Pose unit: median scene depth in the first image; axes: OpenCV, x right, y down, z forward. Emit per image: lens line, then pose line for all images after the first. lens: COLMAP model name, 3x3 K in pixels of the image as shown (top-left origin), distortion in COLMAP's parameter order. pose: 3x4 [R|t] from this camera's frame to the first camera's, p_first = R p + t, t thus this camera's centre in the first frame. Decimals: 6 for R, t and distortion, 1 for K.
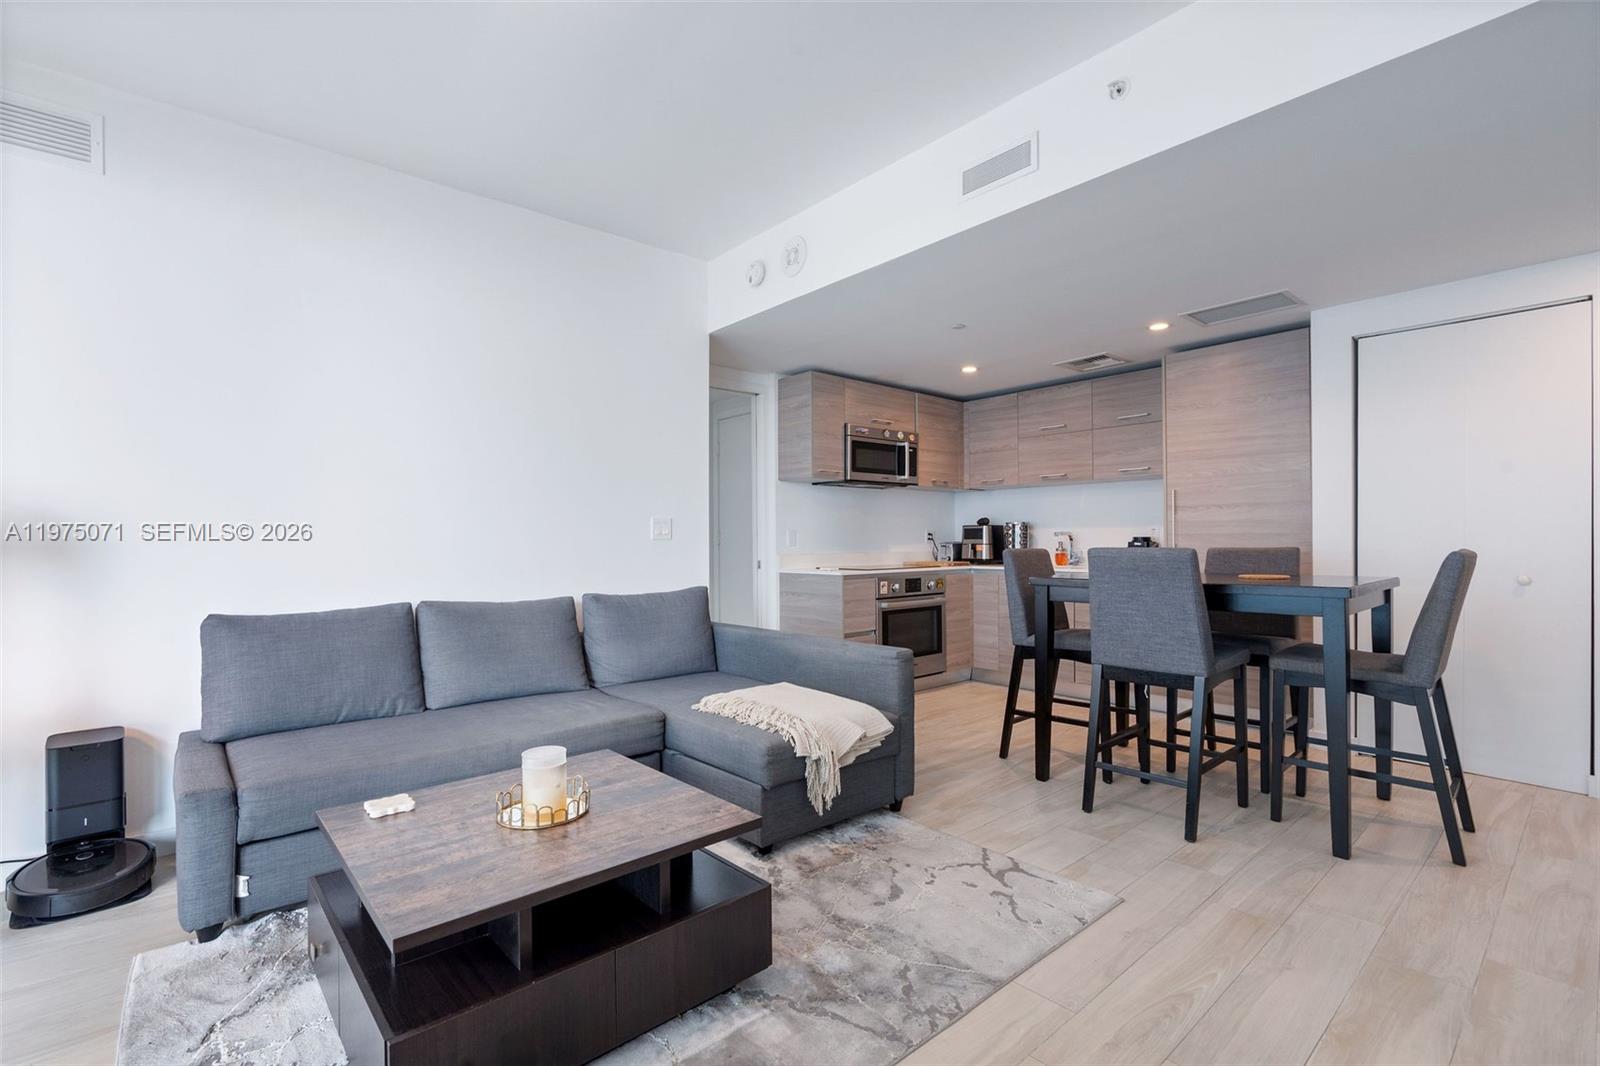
lens RADIAL K [[723.2, 0, 800.0], [0, 723.2, 533.0], [0, 0, 1]] dist [-0.003225, -0.000455]
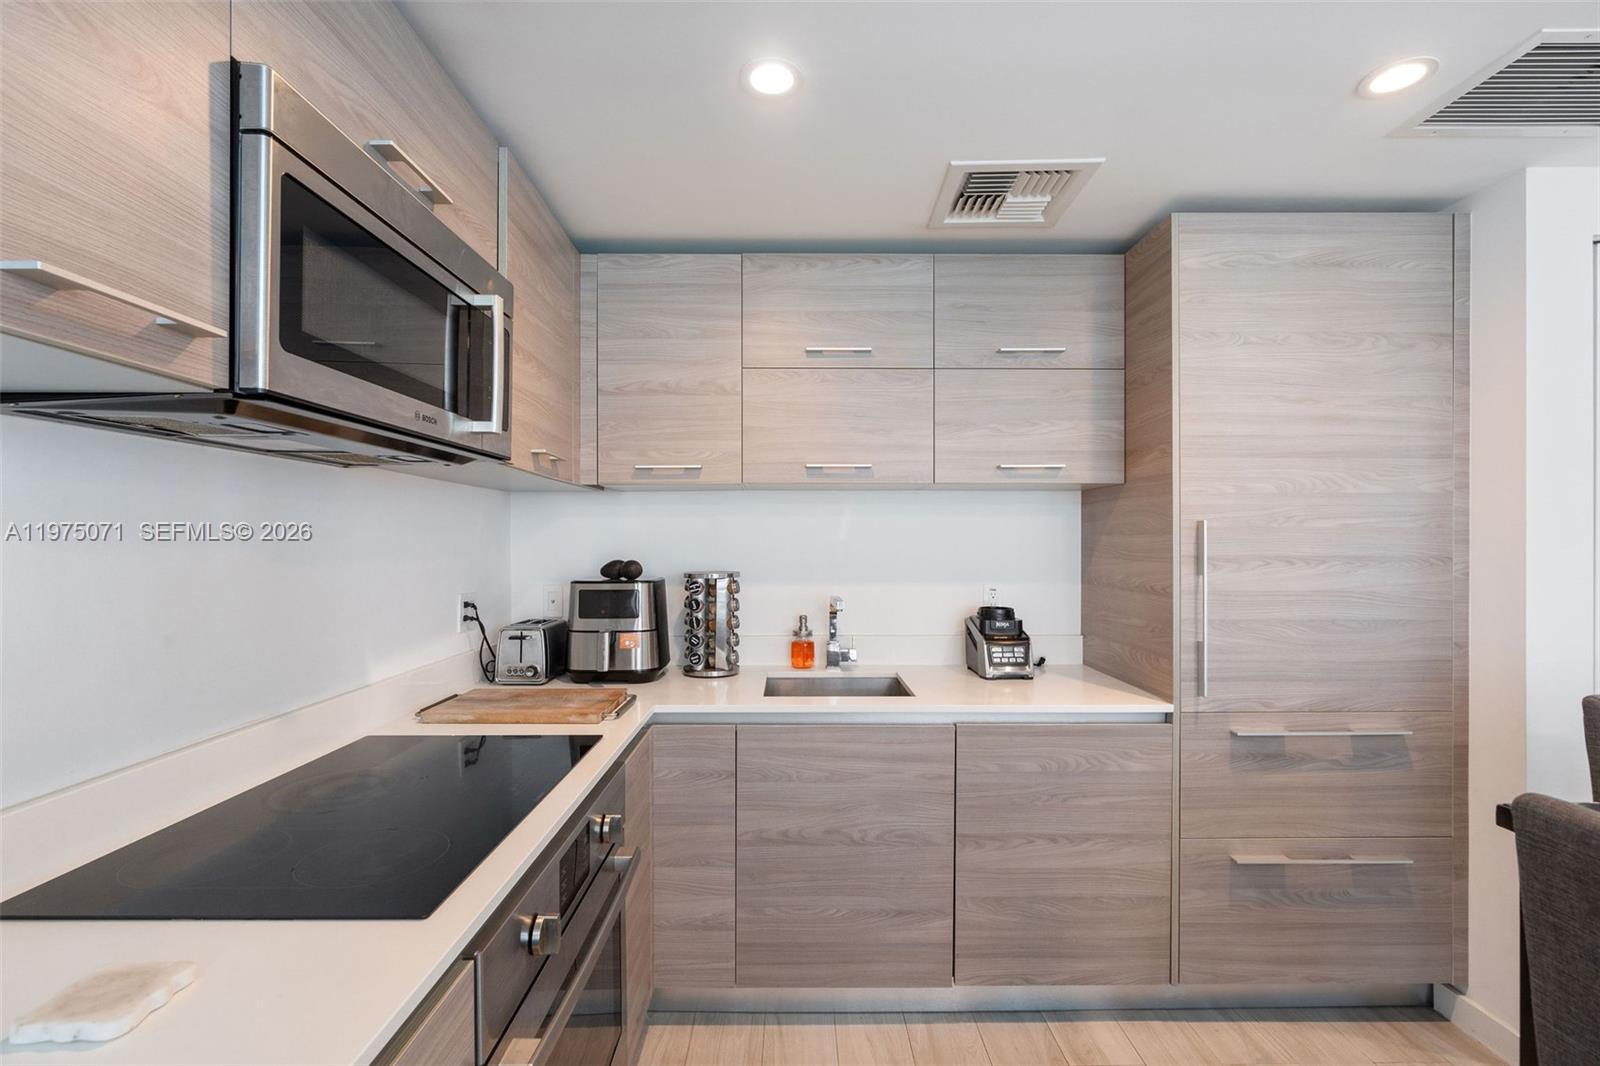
lens RADIAL K [[723.2, 0, 800.0], [0, 723.2, 533.0], [0, 0, 1]] dist [-0.003225, -0.000455]
pose [[0.656644, 0.012492, 0.754098, 0.021880], [-0.011780, 0.999911, -0.006306, -0.039628], [-0.754109, -0.004742, 0.656732, 0.768106]]
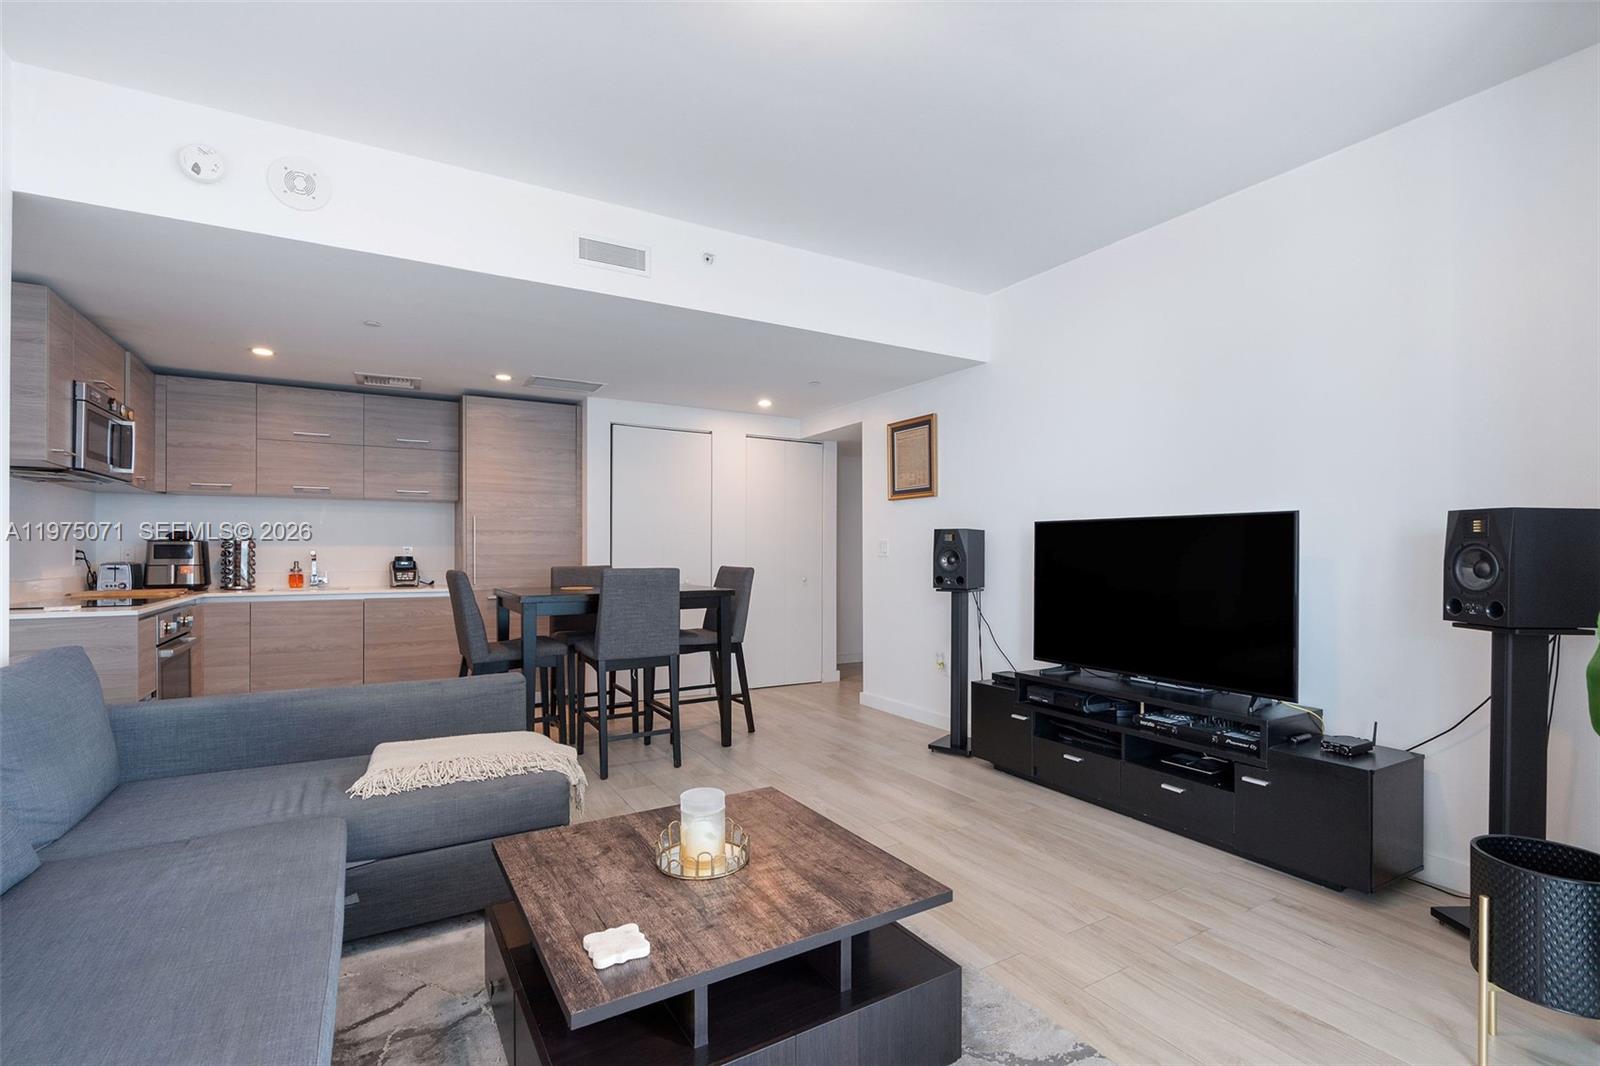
lens RADIAL K [[724.3, 0, 802.1], [0, 724.3, 546.9], [0, 0, 1]] dist [-0.001327, -0.000302]
pose [[0.188652, 0.011096, 0.981981, -0.433310], [-0.012635, 0.999881, -0.008871, -0.006058], [-0.981963, -0.010734, 0.188770, 0.237496]]
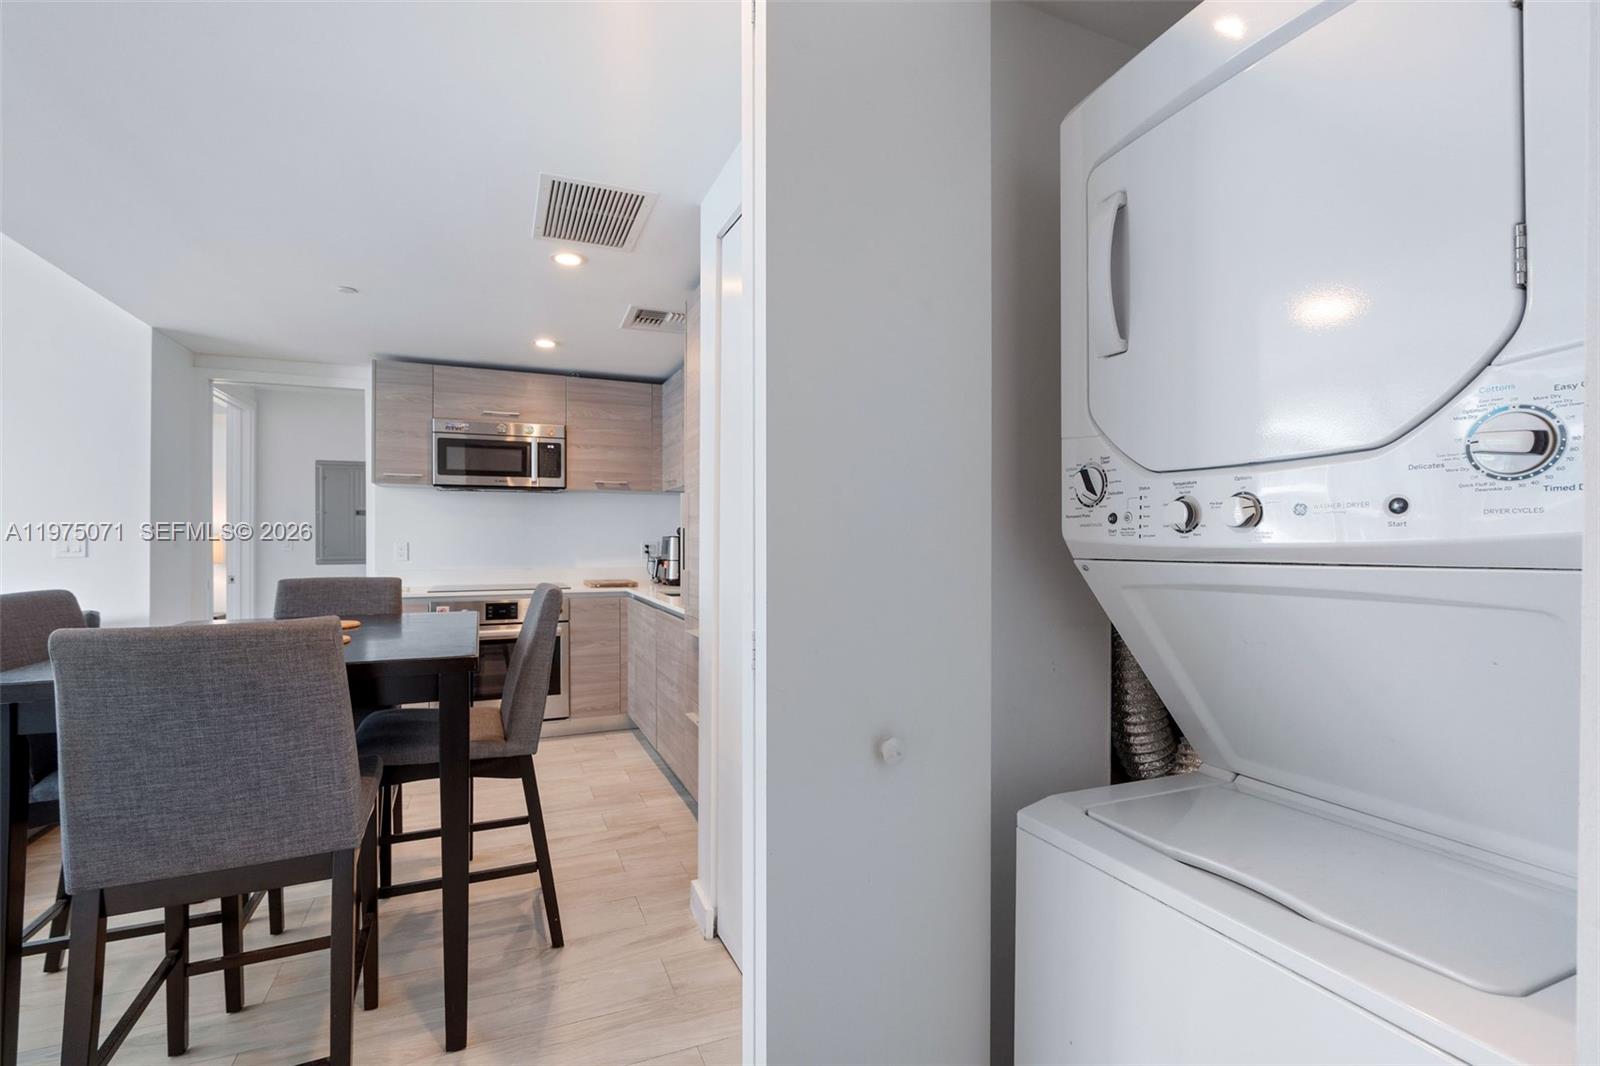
lens RADIAL K [[723.2, 0, 800.0], [0, 723.2, 533.0], [0, 0, 1]] dist [-0.003225, -0.000455]
pose [[0.944594, -0.003108, -0.328226, 0.735923], [0.001002, 0.999978, -0.006584, -0.009564], [0.328239, 0.005890, 0.944576, 0.326983]]
